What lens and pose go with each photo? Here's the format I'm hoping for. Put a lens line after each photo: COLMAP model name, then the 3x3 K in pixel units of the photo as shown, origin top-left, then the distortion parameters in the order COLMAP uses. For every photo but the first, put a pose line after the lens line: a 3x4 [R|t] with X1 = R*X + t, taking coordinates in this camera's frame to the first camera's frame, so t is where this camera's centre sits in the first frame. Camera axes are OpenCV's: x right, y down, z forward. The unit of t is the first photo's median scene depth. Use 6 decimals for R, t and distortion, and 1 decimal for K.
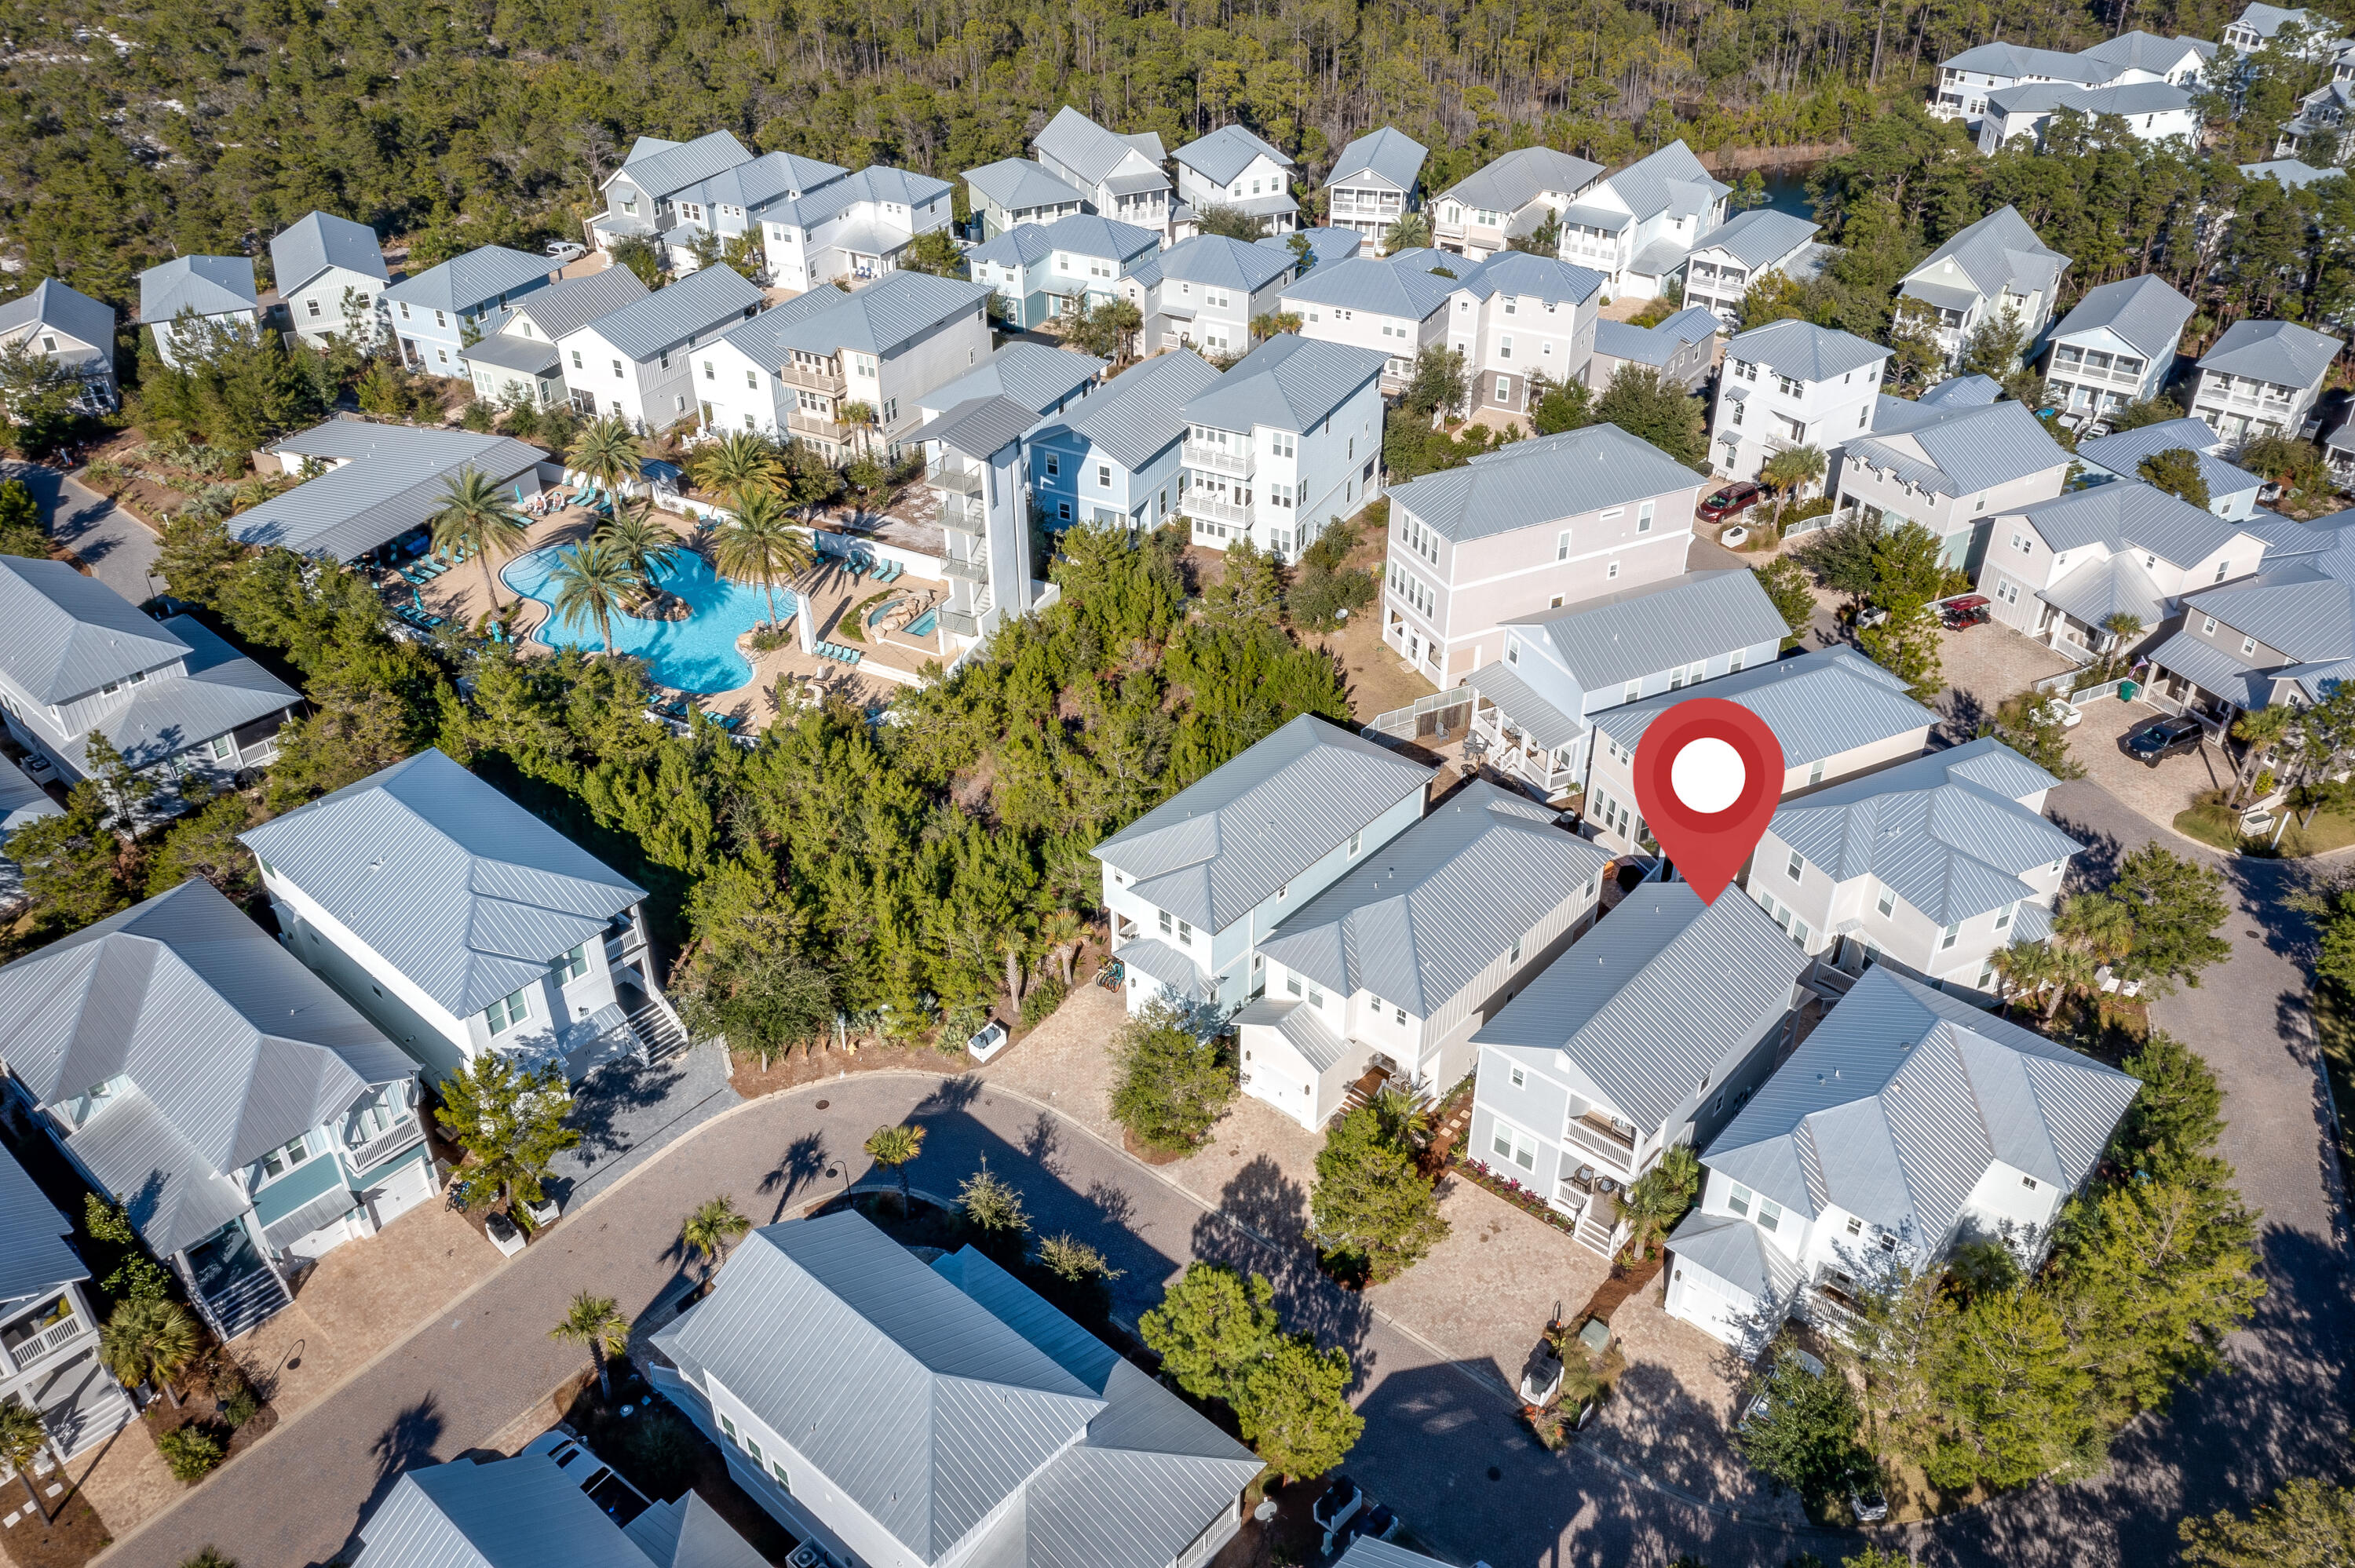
lens RADIAL K [[1824.1, 0, 1180.6], [0, 1824.1, 816.6], [0, 0, 1]] dist [-0.008762, 0.007513]
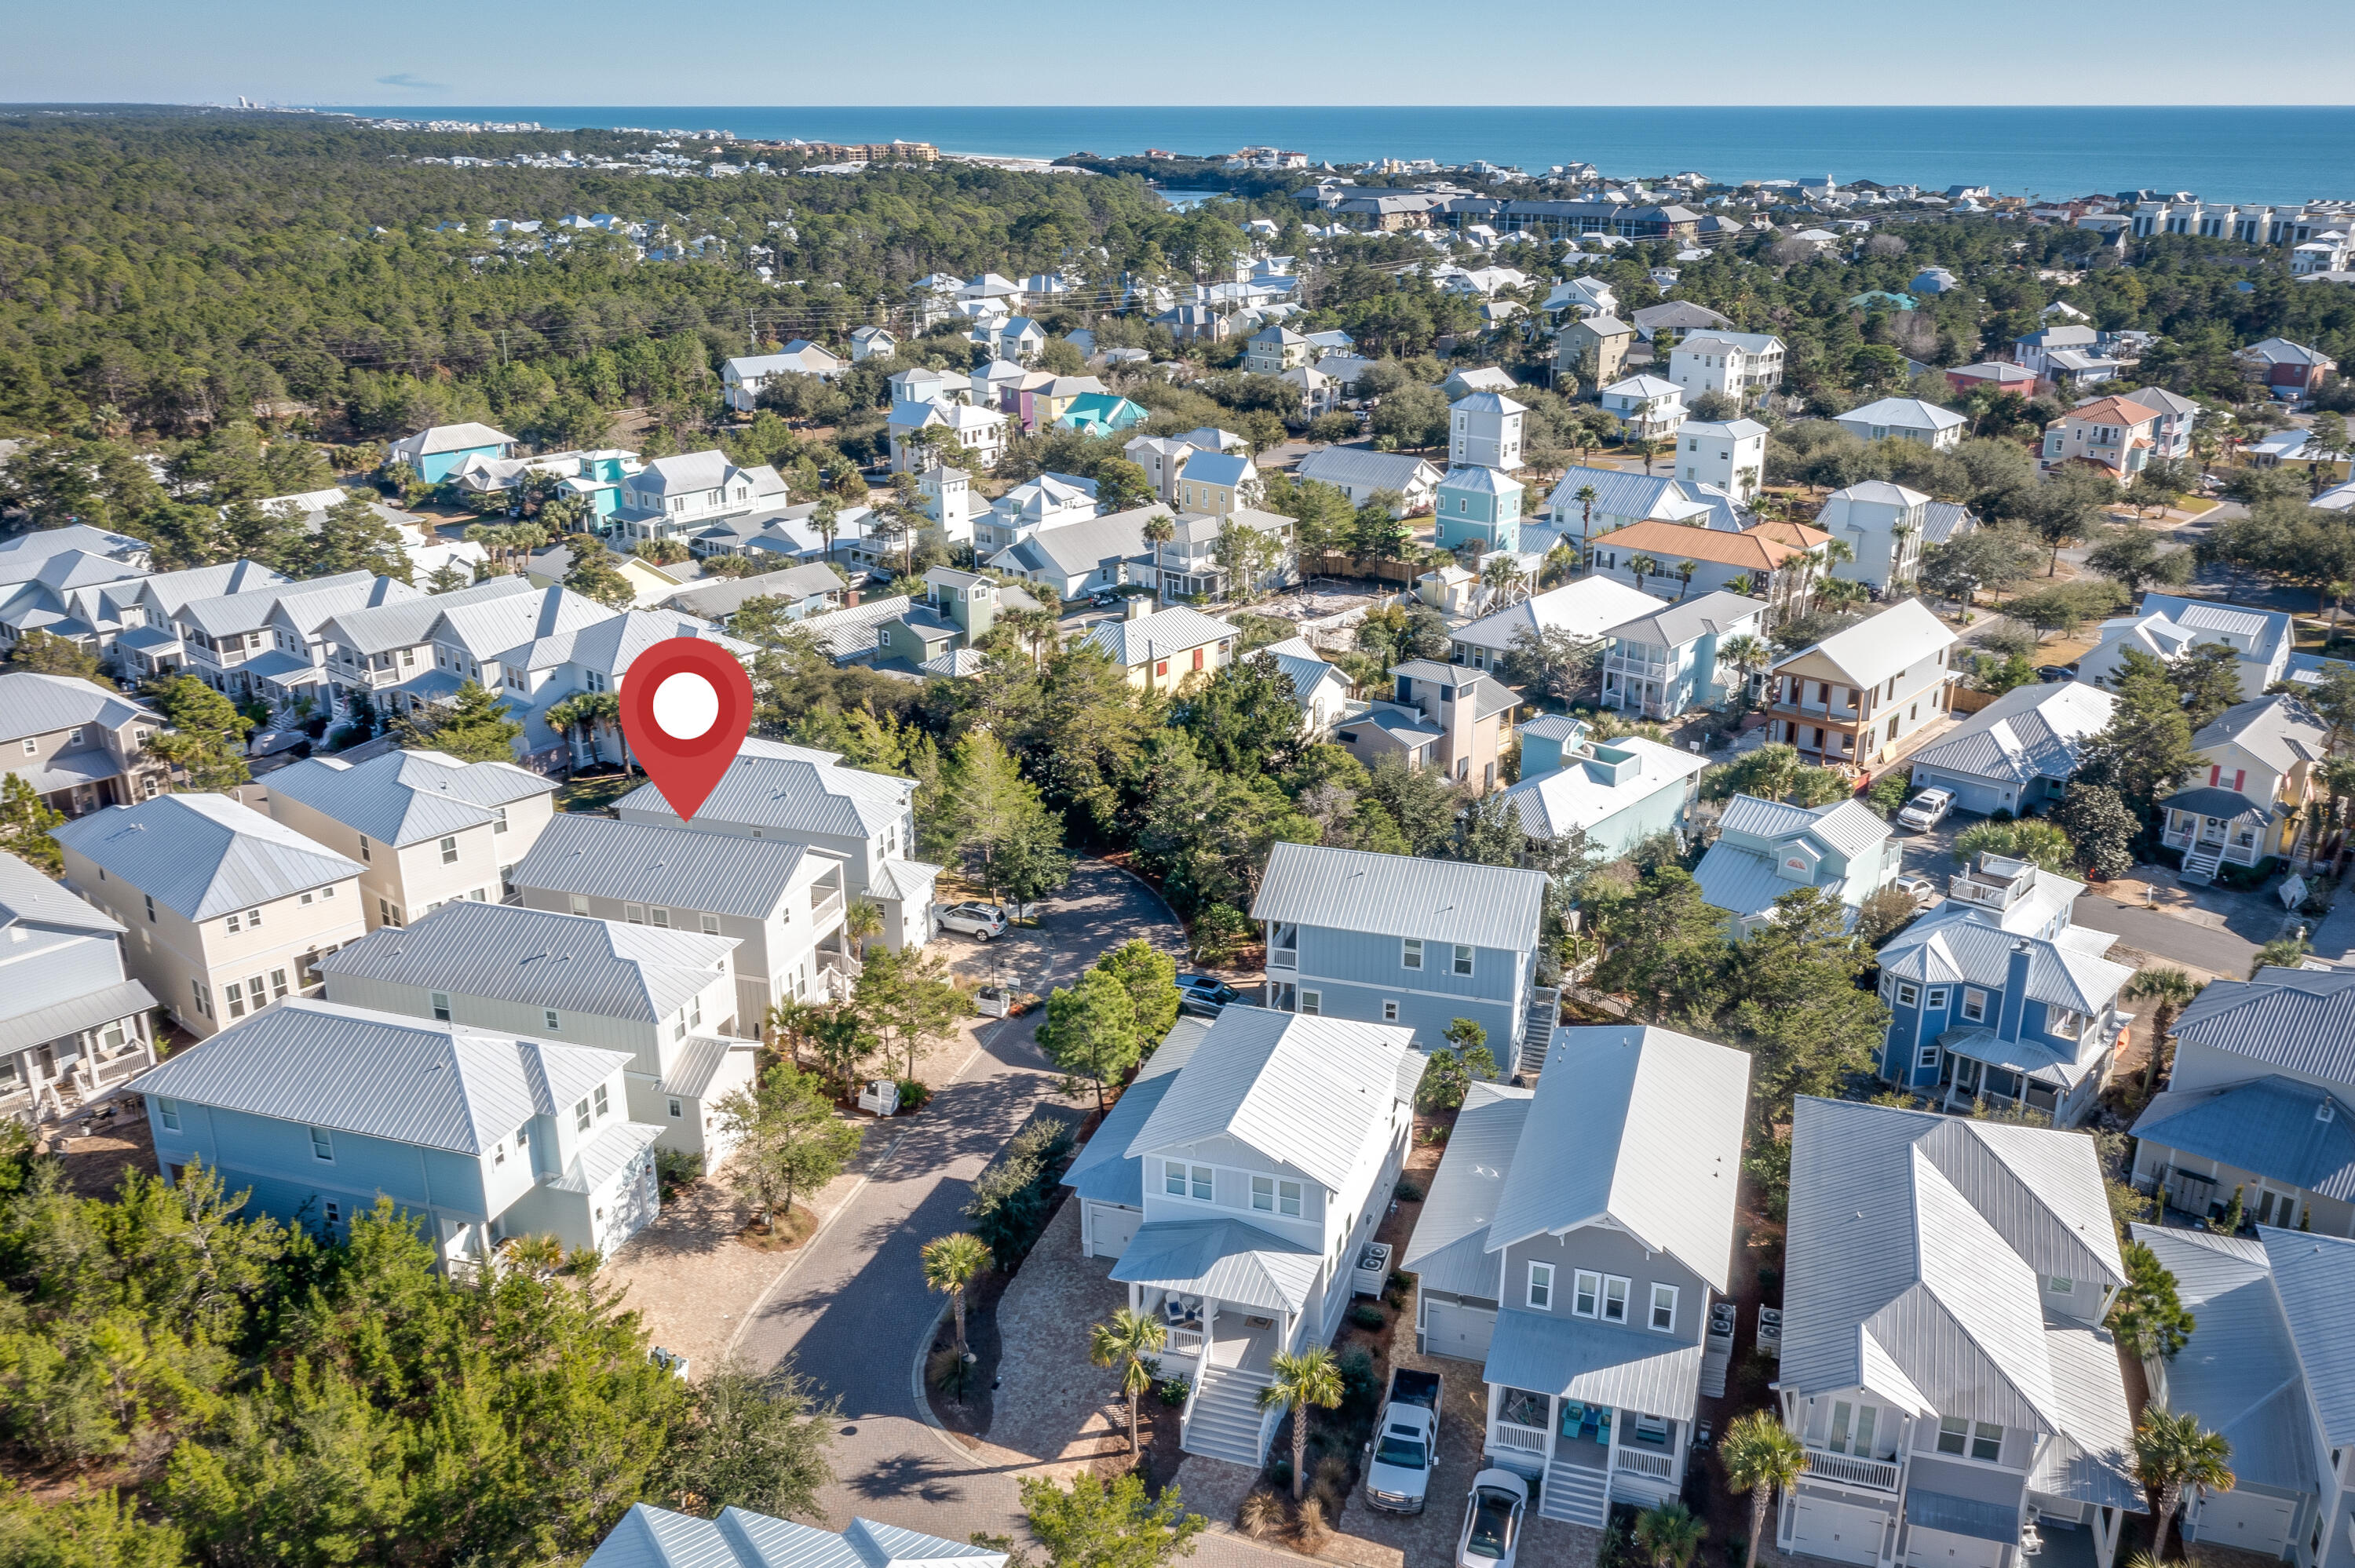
lens RADIAL K [[1905.7, 0, 1205.7], [0, 1905.7, 784.1], [0, 0, 1]] dist [-0.007101, 0.005252]
pose [[-0.408341, -0.300164, 0.862067, -0.903161], [0.526525, 0.694004, 0.491049, -0.355109], [-0.745673, 0.654415, -0.125346, 0.850120]]
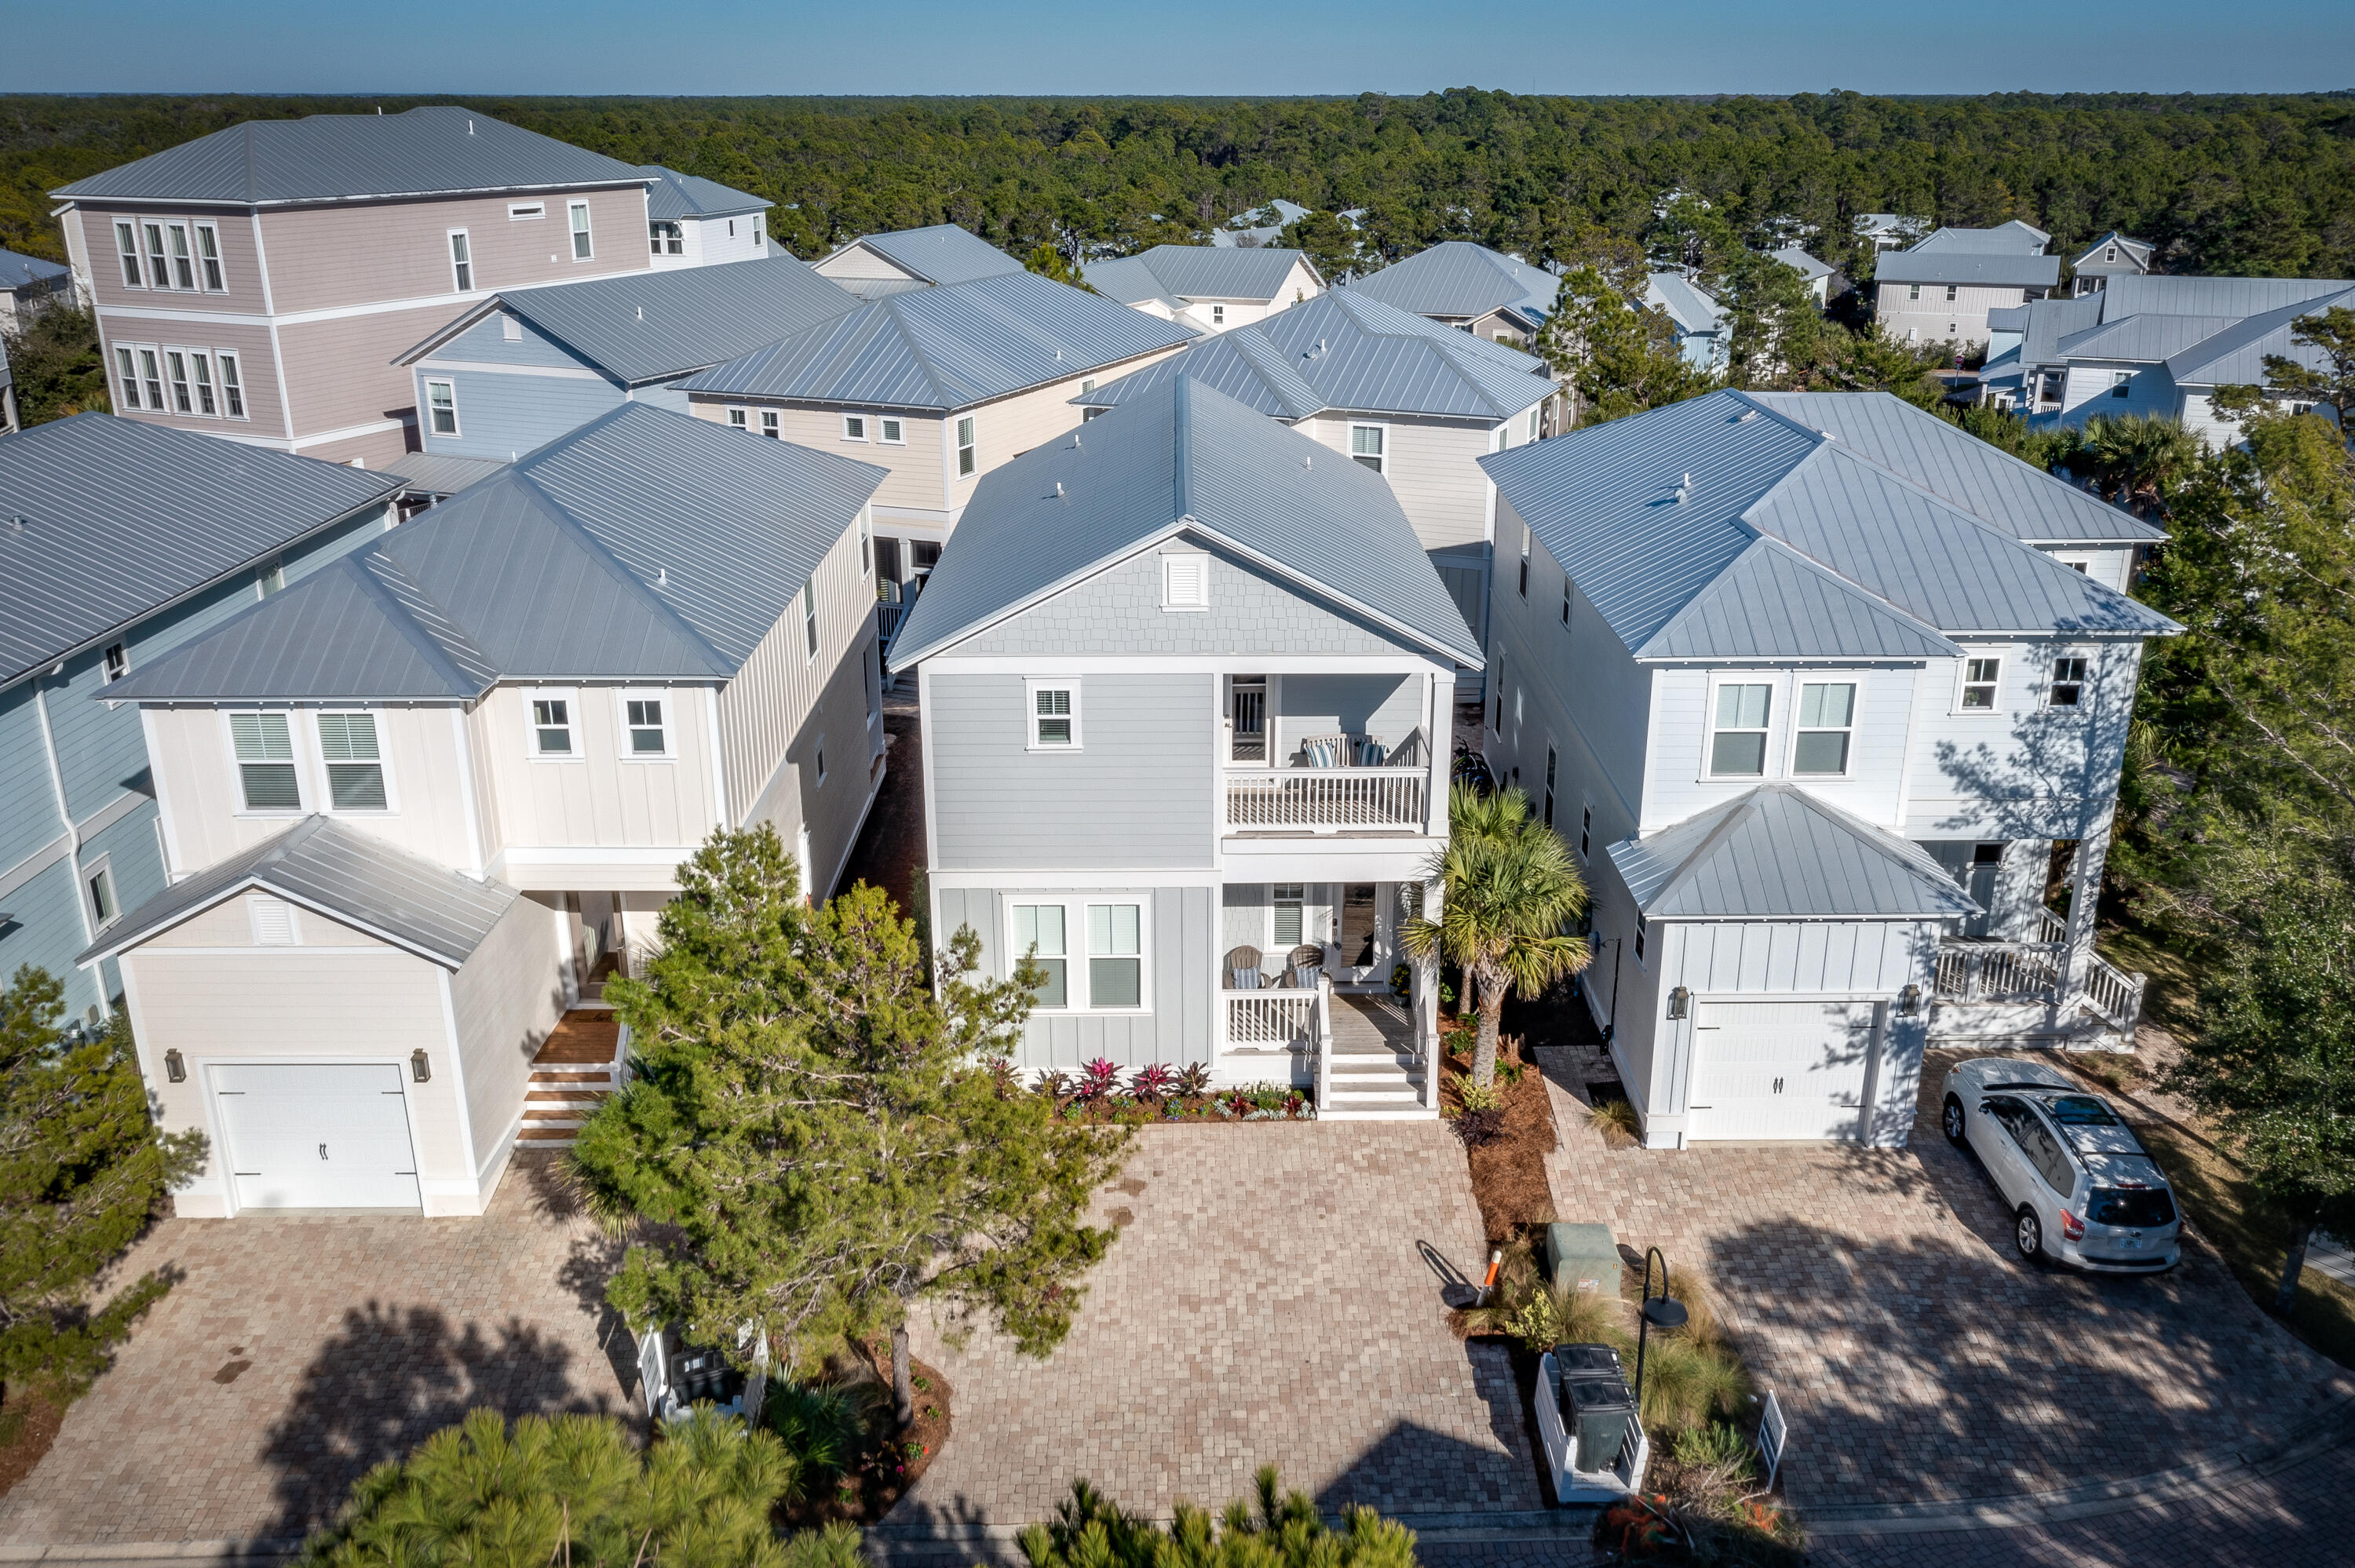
lens RADIAL K [[1918.8, 0, 1204.4], [0, 1918.8, 797.3], [0, 0, 1]] dist [-0.006395, 0.008488]
pose [[0.739884, -0.220998, 0.635399, -0.030201], [0.381007, 0.916078, -0.125040, 0.203118], [-0.554441, 0.334607, 0.761993, 0.670488]]
